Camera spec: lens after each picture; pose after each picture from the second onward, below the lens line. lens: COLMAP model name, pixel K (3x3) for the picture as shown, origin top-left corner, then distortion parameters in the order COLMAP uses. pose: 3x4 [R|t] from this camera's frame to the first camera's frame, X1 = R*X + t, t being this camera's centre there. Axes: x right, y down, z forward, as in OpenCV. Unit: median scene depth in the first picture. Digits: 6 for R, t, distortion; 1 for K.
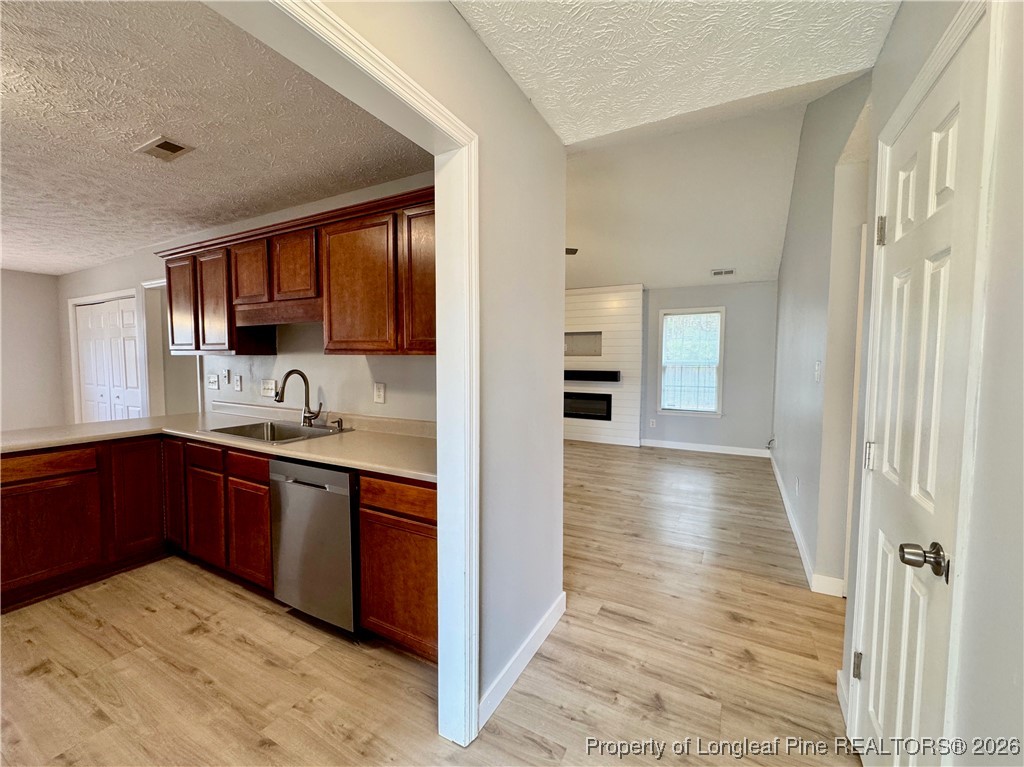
lens RADIAL K [[408.6, 0, 512.8], [0, 408.6, 380.0], [0, 0, 1]] dist [-0.003977, -0.000363]
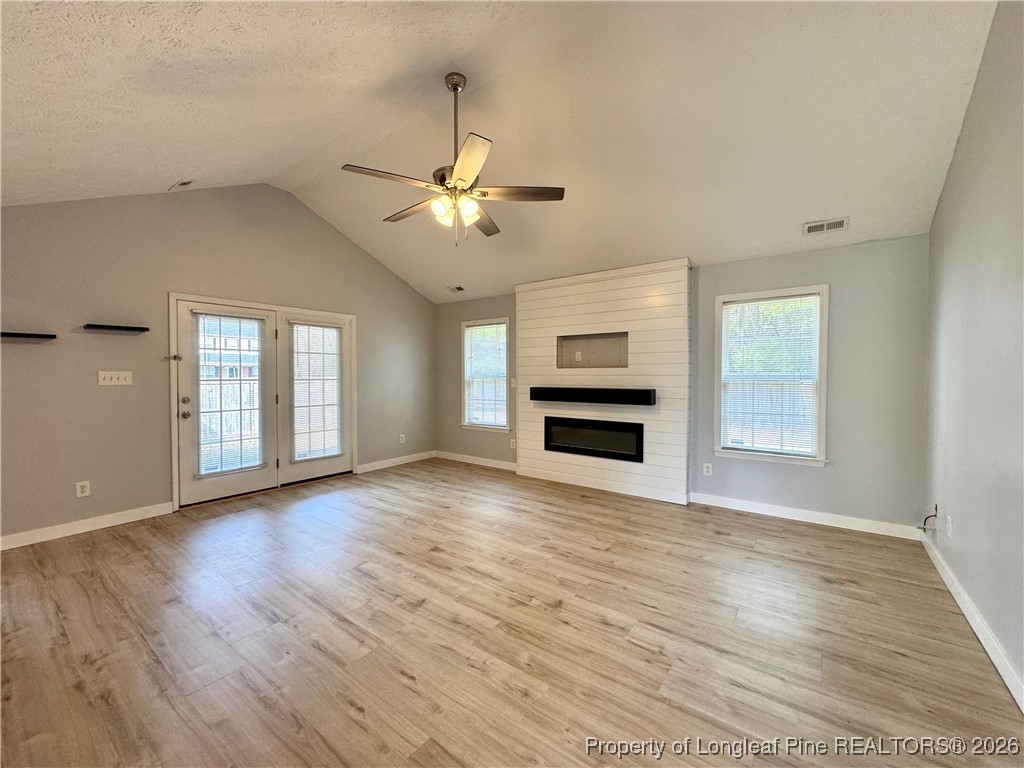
lens RADIAL K [[408.6, 0, 509.1], [0, 408.6, 381.9], [0, 0, 1]] dist [-0.003977, -0.000363]
pose [[0.988602, 0.000988, -0.150546, 0.129267], [-0.007369, 0.999098, -0.041830, -0.004512], [0.150369, 0.042462, 0.987718, 0.306647]]
